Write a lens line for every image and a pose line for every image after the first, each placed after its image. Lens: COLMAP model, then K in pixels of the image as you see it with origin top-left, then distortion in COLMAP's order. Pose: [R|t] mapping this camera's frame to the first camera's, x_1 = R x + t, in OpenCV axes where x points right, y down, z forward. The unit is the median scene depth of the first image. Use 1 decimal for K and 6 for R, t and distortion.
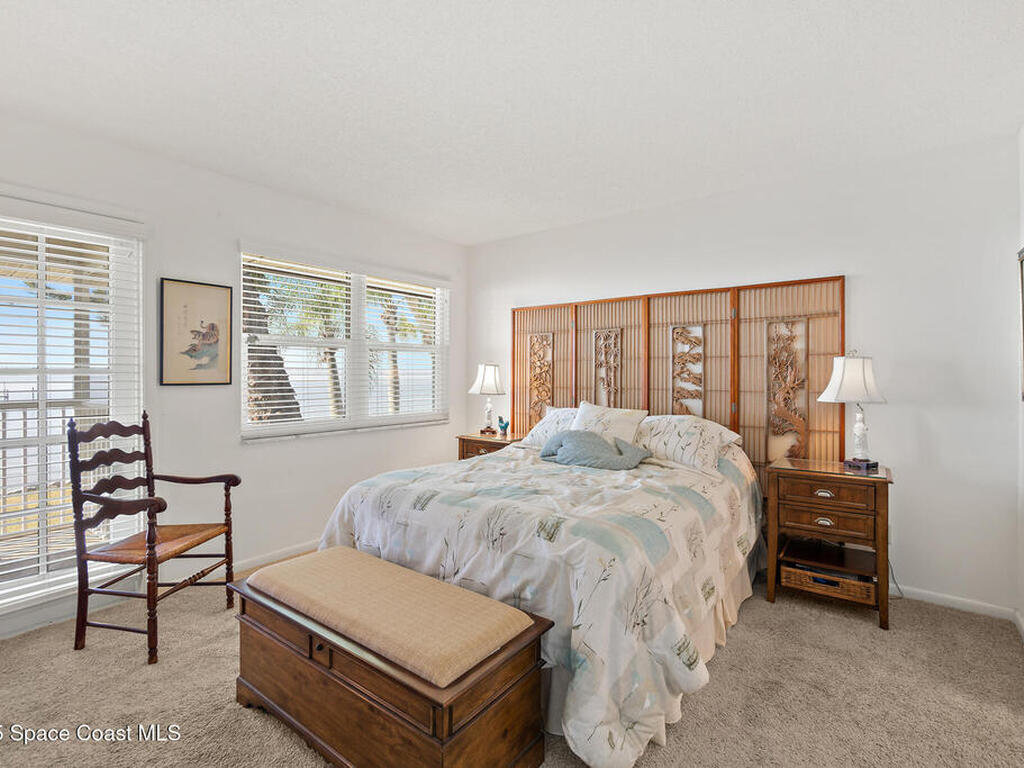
lens RADIAL K [[499.6, 0, 506.7], [0, 499.6, 381.3], [0, 0, 1]] dist [-0.001944, -0.000339]
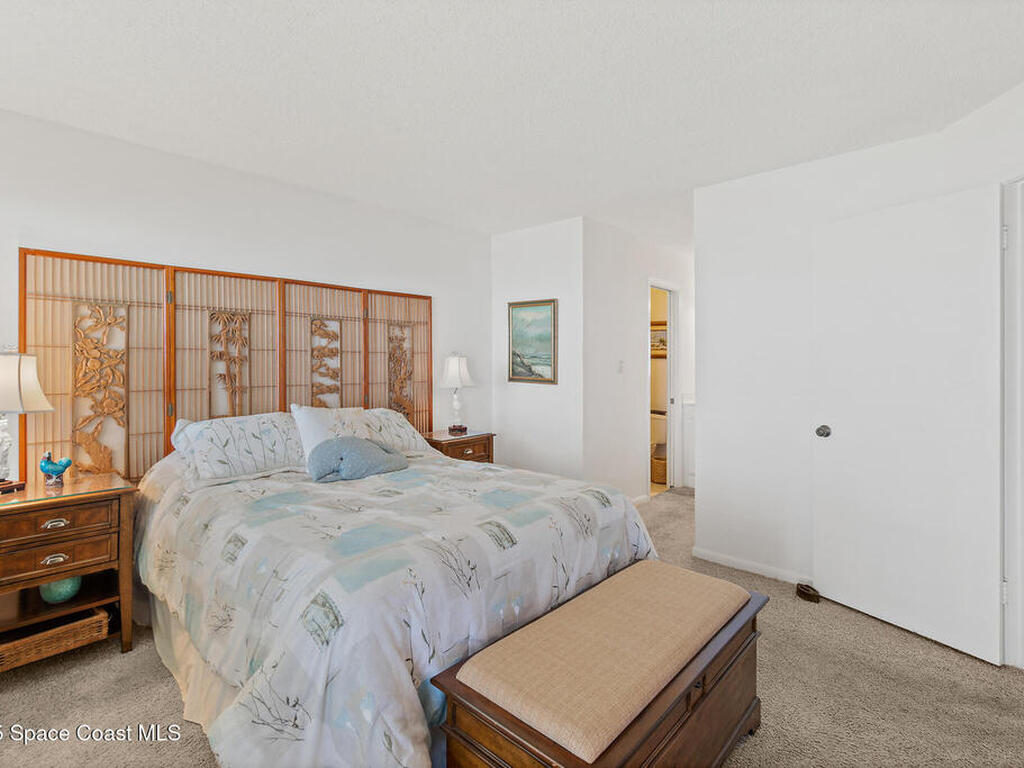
lens RADIAL K [[500.3, 0, 507.4], [0, 500.3, 366.3], [0, 0, 1]] dist [-0.000814, -0.000353]
pose [[0.092684, -0.006322, 0.995675, -0.603377], [0.013665, 0.999894, 0.005077, -0.019882], [-0.995602, 0.013135, 0.092761, 0.582147]]
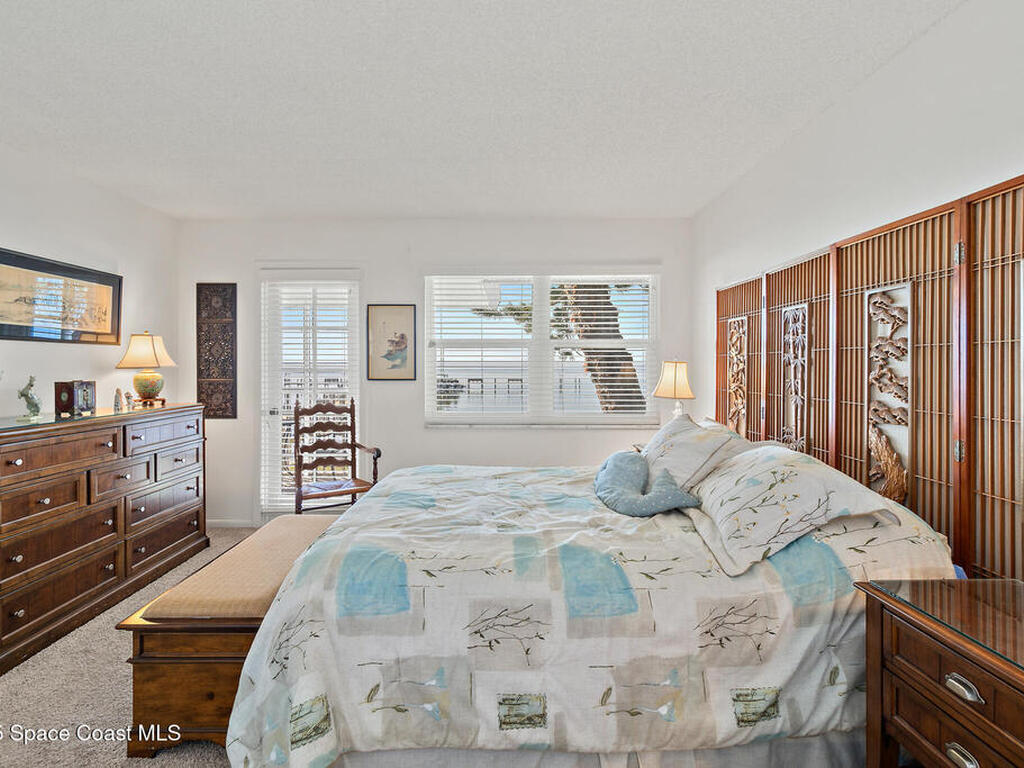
lens RADIAL K [[500.3, 0, 507.4], [0, 500.3, 366.3], [0, 0, 1]] dist [-0.000814, -0.000353]
pose [[0.617800, -0.000222, -0.786336, 0.556097], [-0.011640, 0.999888, -0.009428, -0.018216], [0.786249, 0.014977, 0.617728, 0.356509]]
